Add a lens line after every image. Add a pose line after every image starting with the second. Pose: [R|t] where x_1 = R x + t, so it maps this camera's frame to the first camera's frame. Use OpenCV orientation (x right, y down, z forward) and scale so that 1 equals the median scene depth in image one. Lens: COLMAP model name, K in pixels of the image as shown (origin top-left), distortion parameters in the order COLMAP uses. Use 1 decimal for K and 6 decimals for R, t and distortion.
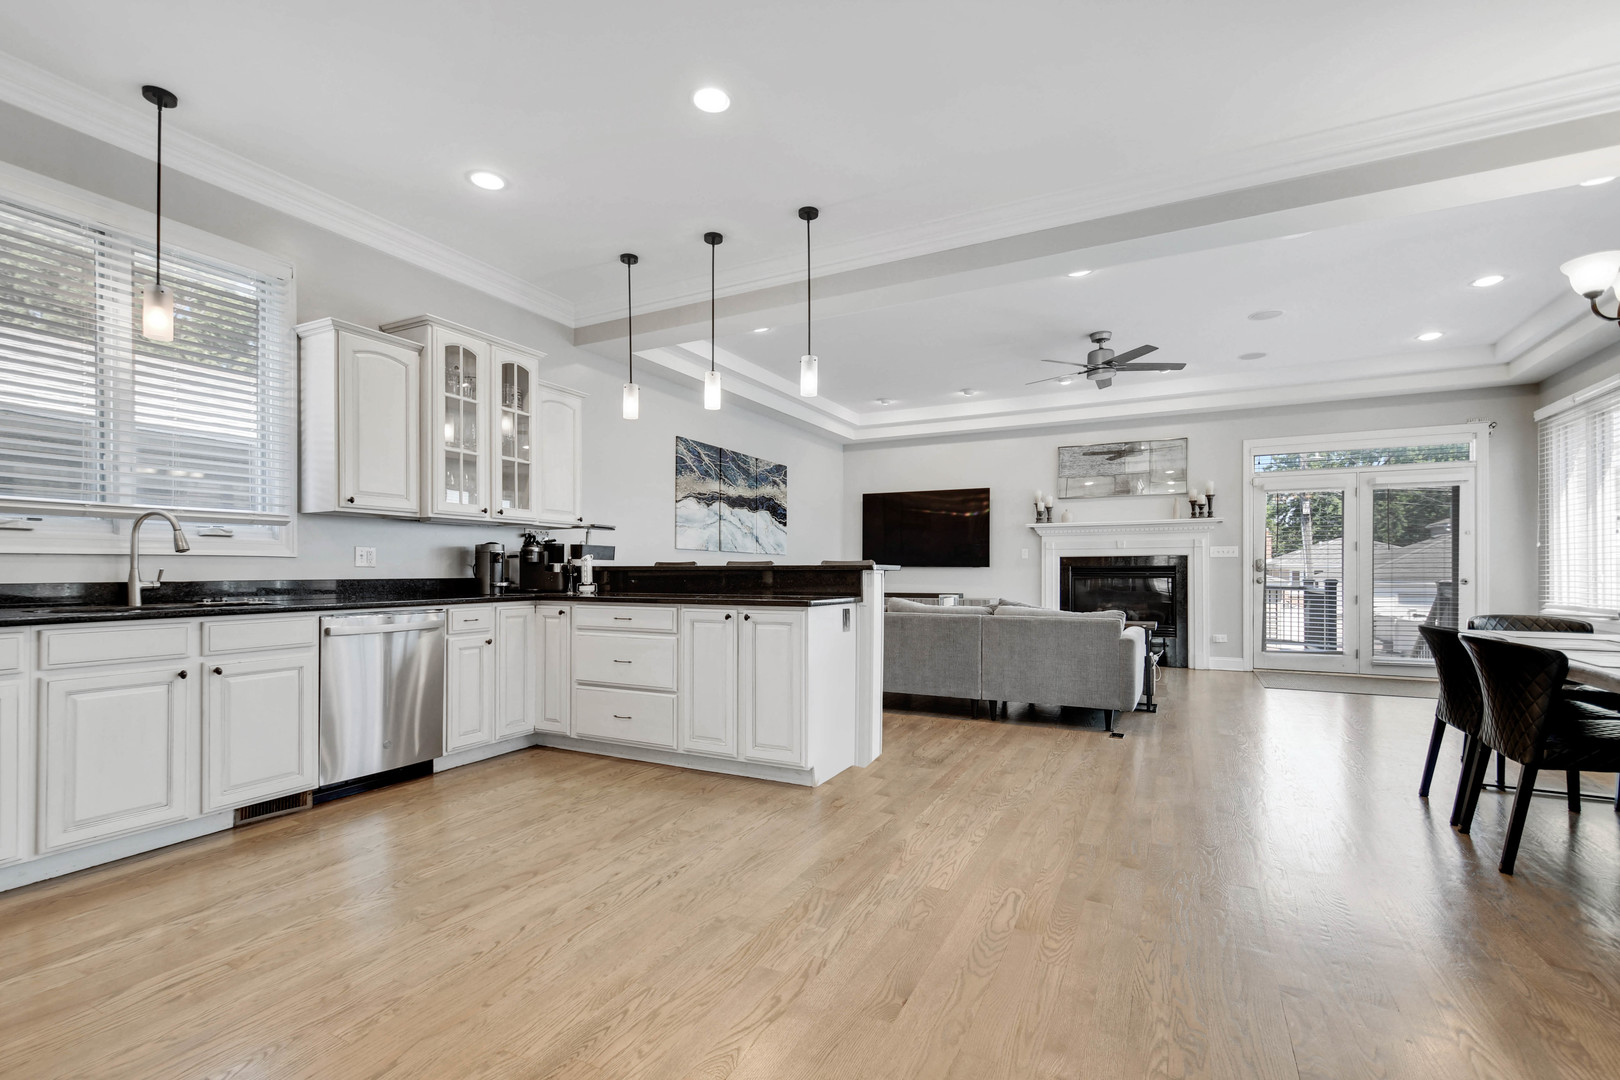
lens RADIAL K [[730.8, 0, 801.1], [0, 730.8, 568.2], [0, 0, 1]] dist [0.005584, 0.000128]
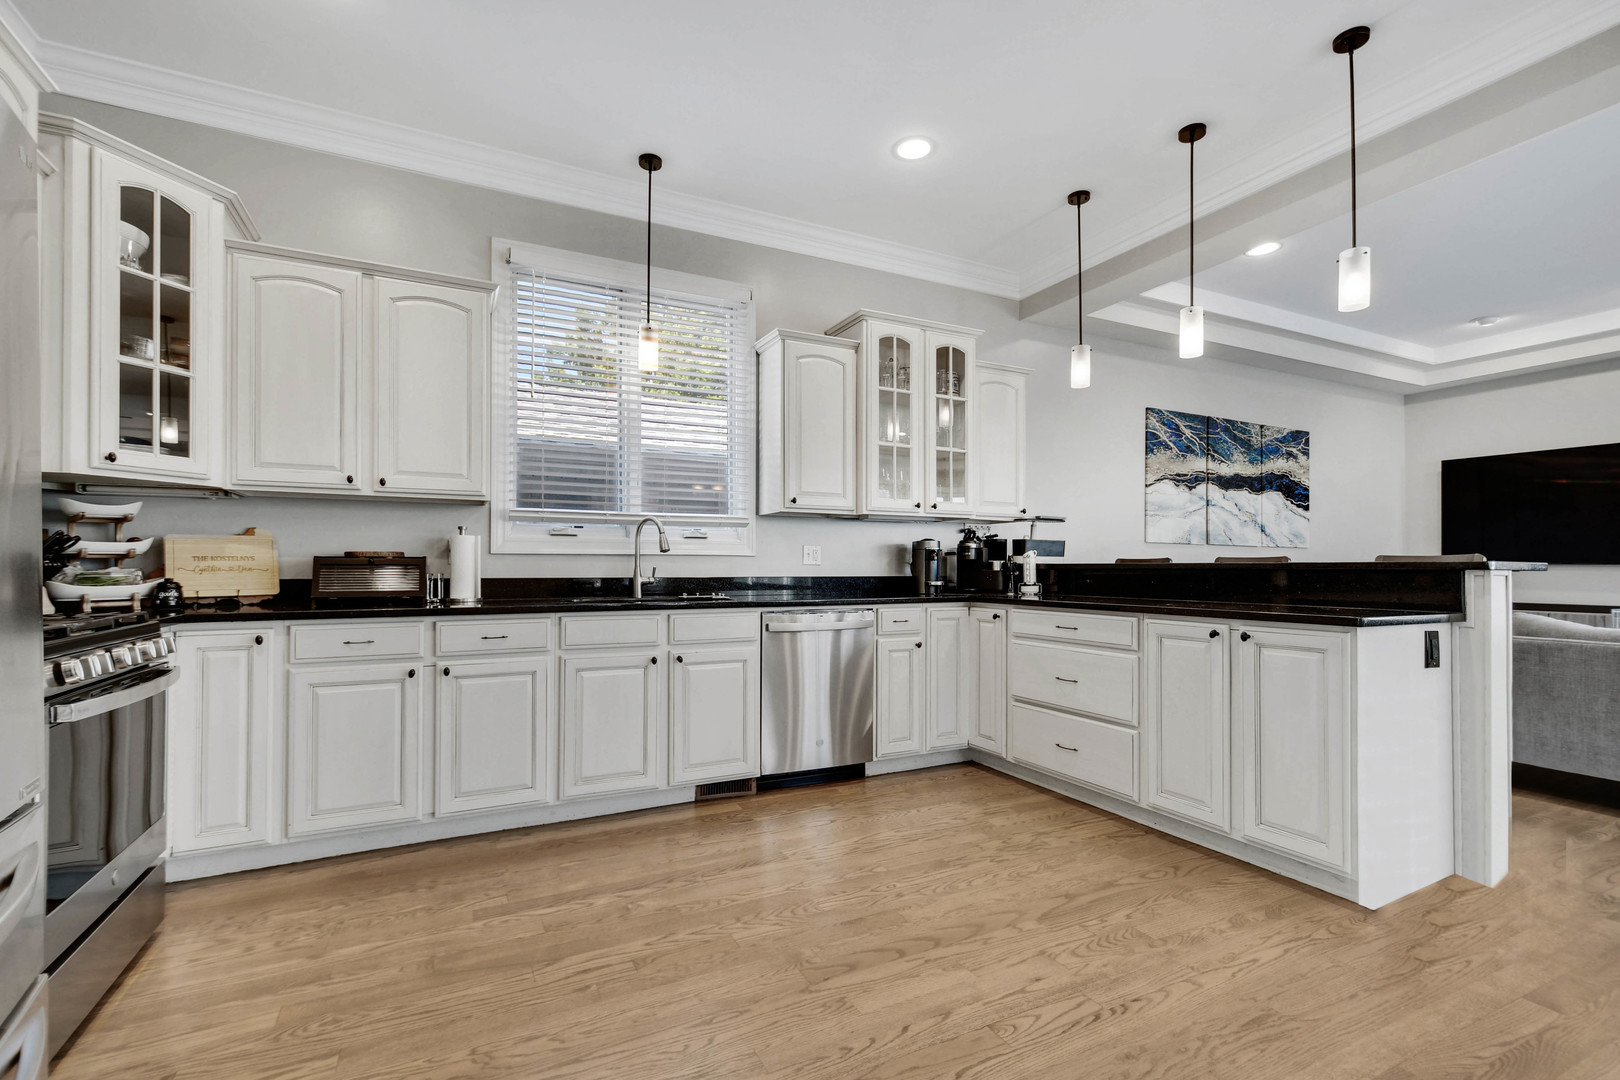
lens RADIAL K [[715.8, 0, 792.0], [0, 715.8, 560.5], [0, 0, 1]] dist [0.008163, -0.000523]
pose [[0.801583, -0.003649, -0.597872, -0.007510], [-0.000394, 0.999978, -0.006630, -0.000842], [0.597883, 0.005550, 0.801564, 0.135245]]
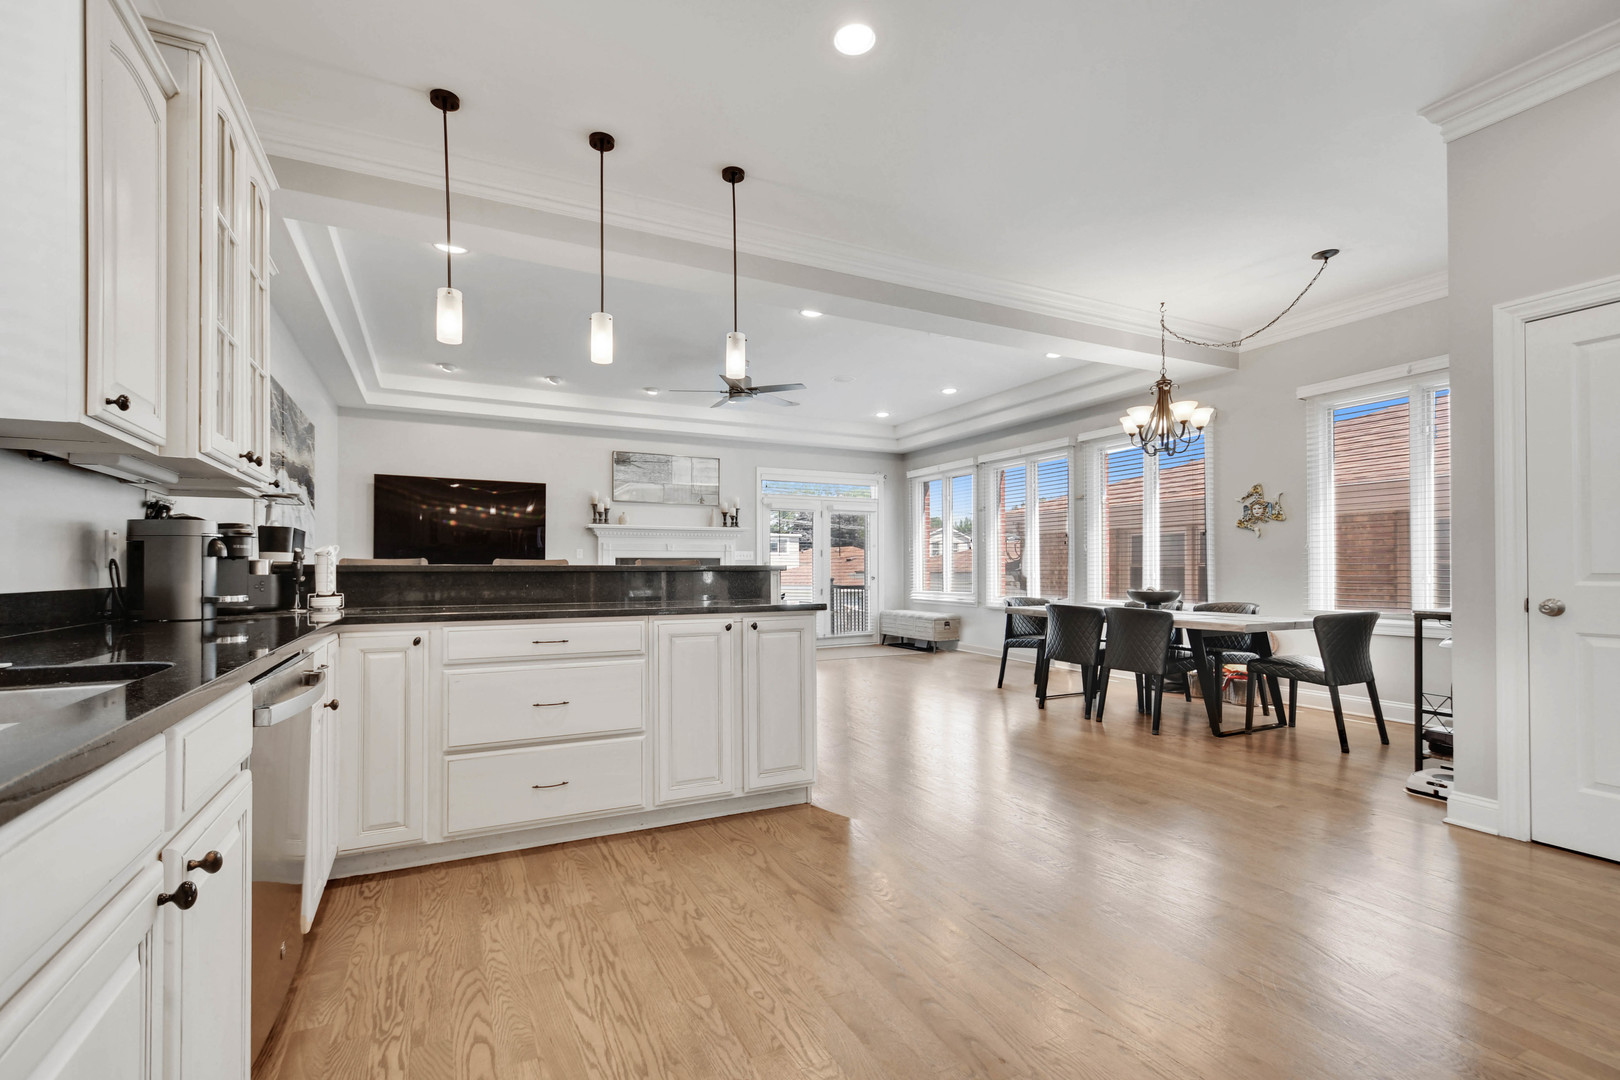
lens RADIAL K [[712.7, 0, 804.9], [0, 712.7, 576.5], [0, 0, 1]] dist [0.001353, -0.000054]
pose [[0.589978, -0.007196, 0.807387, -0.514020], [-0.001940, 0.999945, 0.010330, 0.000072], [-0.807417, -0.007661, 0.589932, 0.332275]]
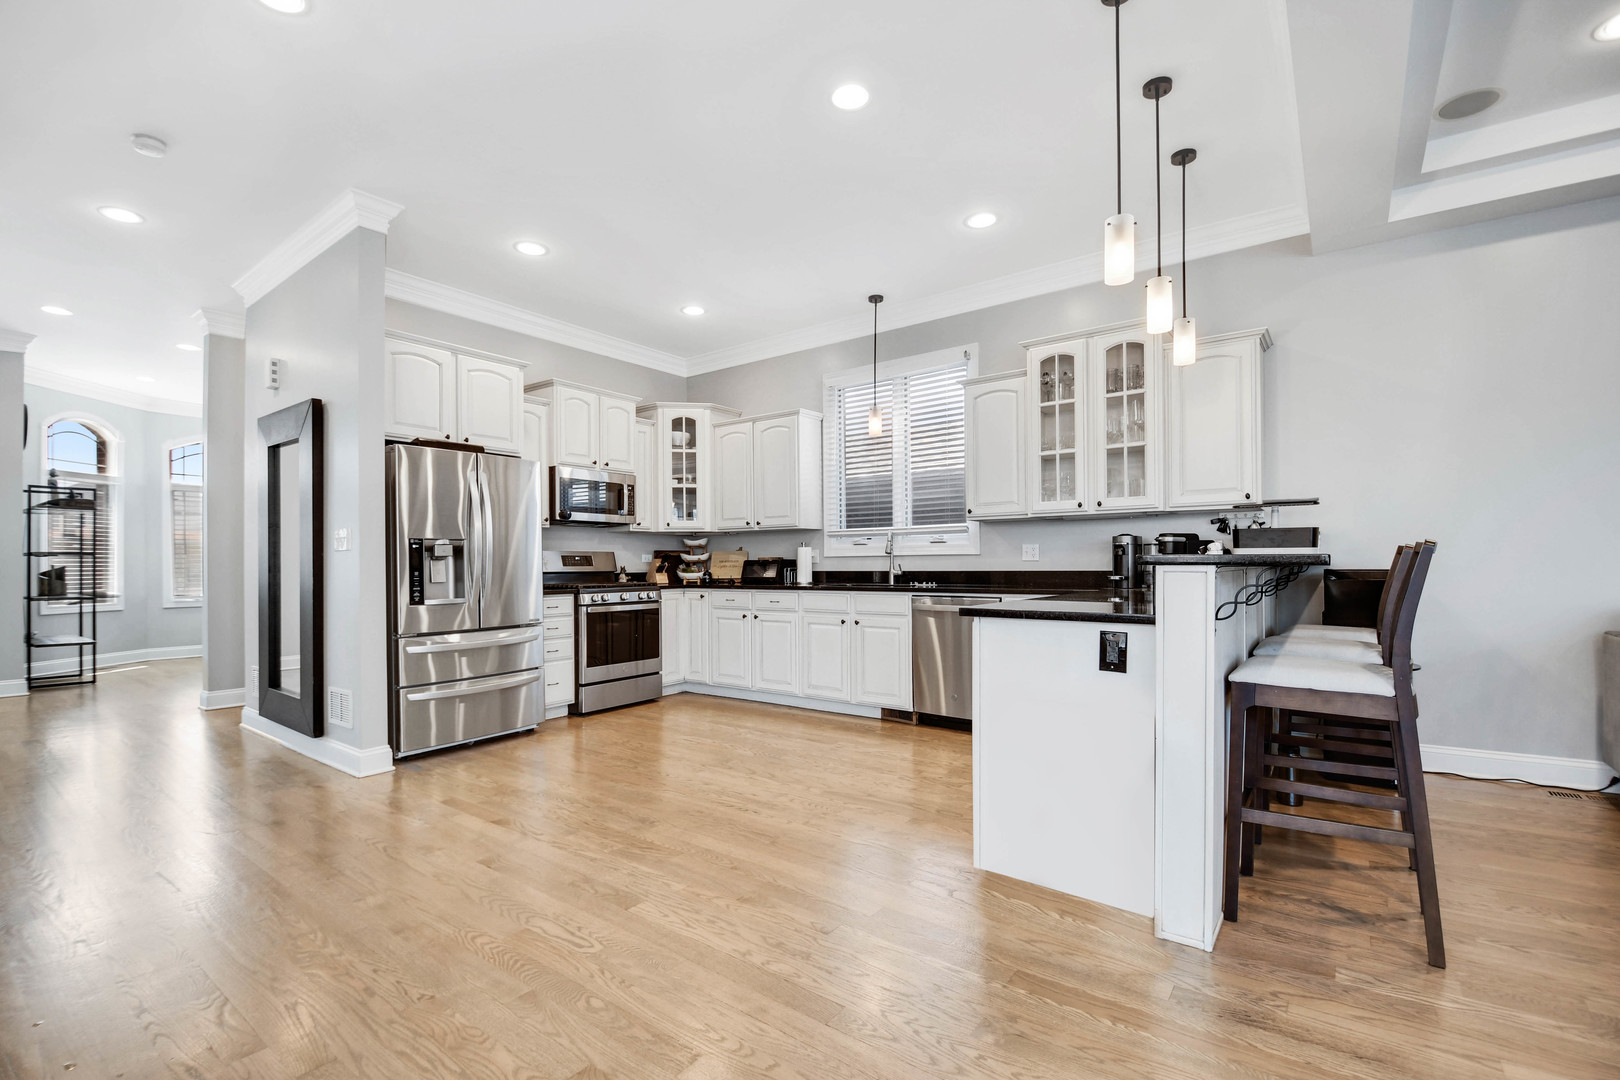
lens RADIAL K [[706.4, 0, 802.5], [0, 706.4, 564.0], [0, 0, 1]] dist [-0.008453, -0.000384]
pose [[-0.165702, 0.002406, -0.986173, 0.509272], [0.011051, 0.999939, 0.000583, -0.001112], [0.986114, -0.010802, -0.165718, 0.664208]]
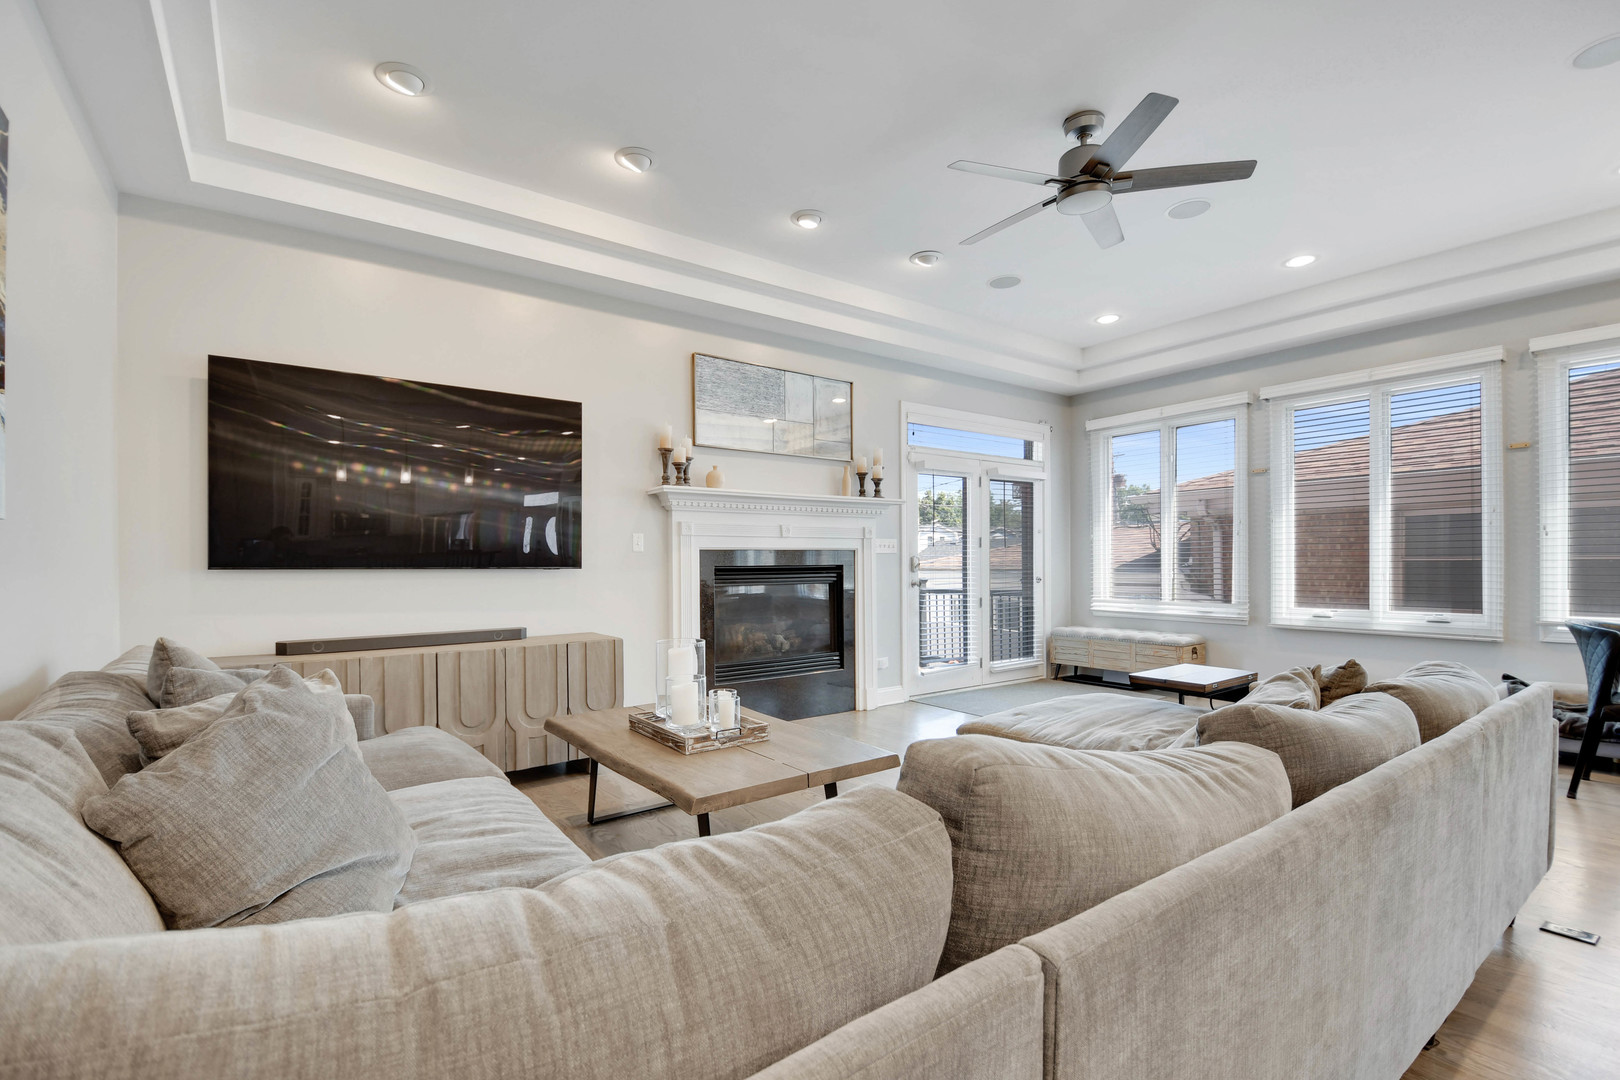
lens RADIAL K [[707.4, 0, 783.8], [0, 707.4, 565.1], [0, 0, 1]] dist [-0.000236, -0.000223]
pose [[0.453109, -0.004540, 0.891443, -0.171321], [0.004253, 0.999987, 0.002931, -0.008190], [-0.891445, 0.002463, 0.453122, 1.200164]]
